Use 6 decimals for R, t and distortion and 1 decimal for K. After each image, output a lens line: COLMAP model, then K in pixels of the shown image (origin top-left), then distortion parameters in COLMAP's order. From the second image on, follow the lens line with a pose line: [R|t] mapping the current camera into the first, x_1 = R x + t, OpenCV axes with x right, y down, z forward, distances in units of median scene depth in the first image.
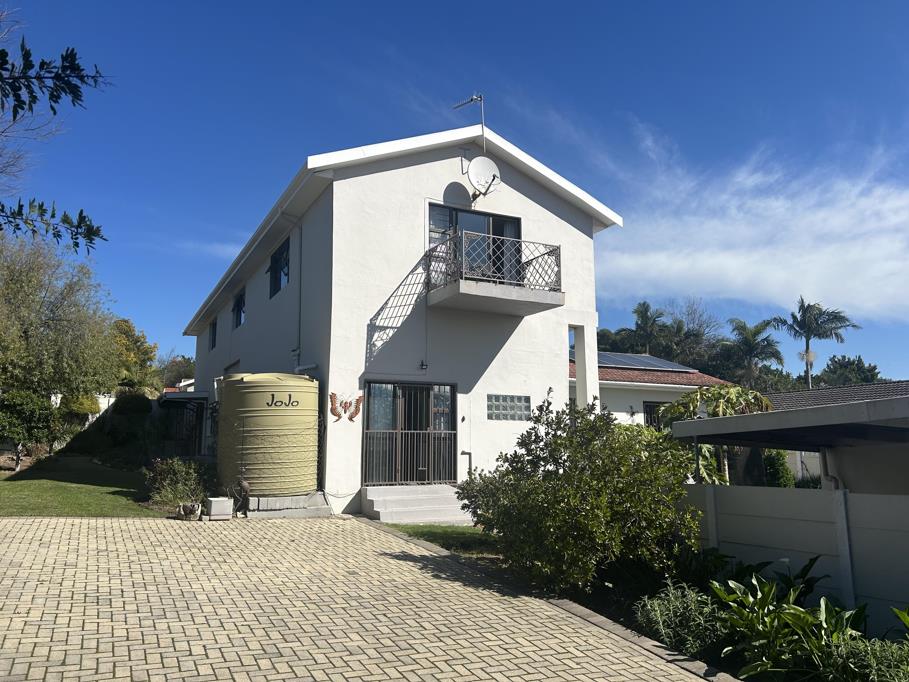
lens RADIAL K [[684.7, 0, 454.5], [0, 684.7, 341.0], [0, 0, 1]] dist [0.065171, 0.000968]
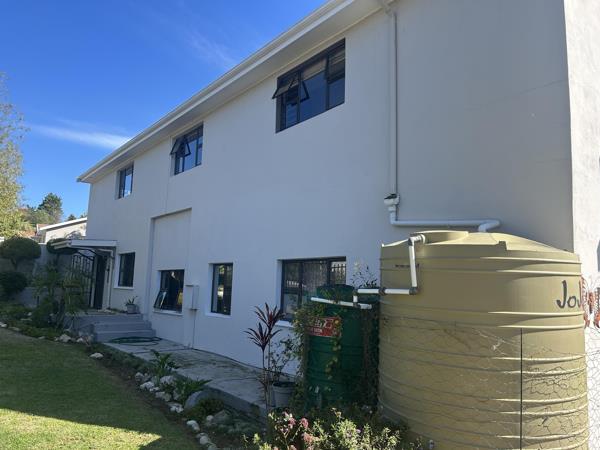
lens RADIAL K [[451.9, 0, 300.0], [0, 451.9, 225.0], [0, 0, 1]] dist [0.065171, 0.000968]
pose [[0.981176, 0.059350, 0.183769, -0.478687], [-0.064790, 0.997617, 0.023734, 0.042564], [-0.181922, -0.035194, 0.982683, 0.708123]]
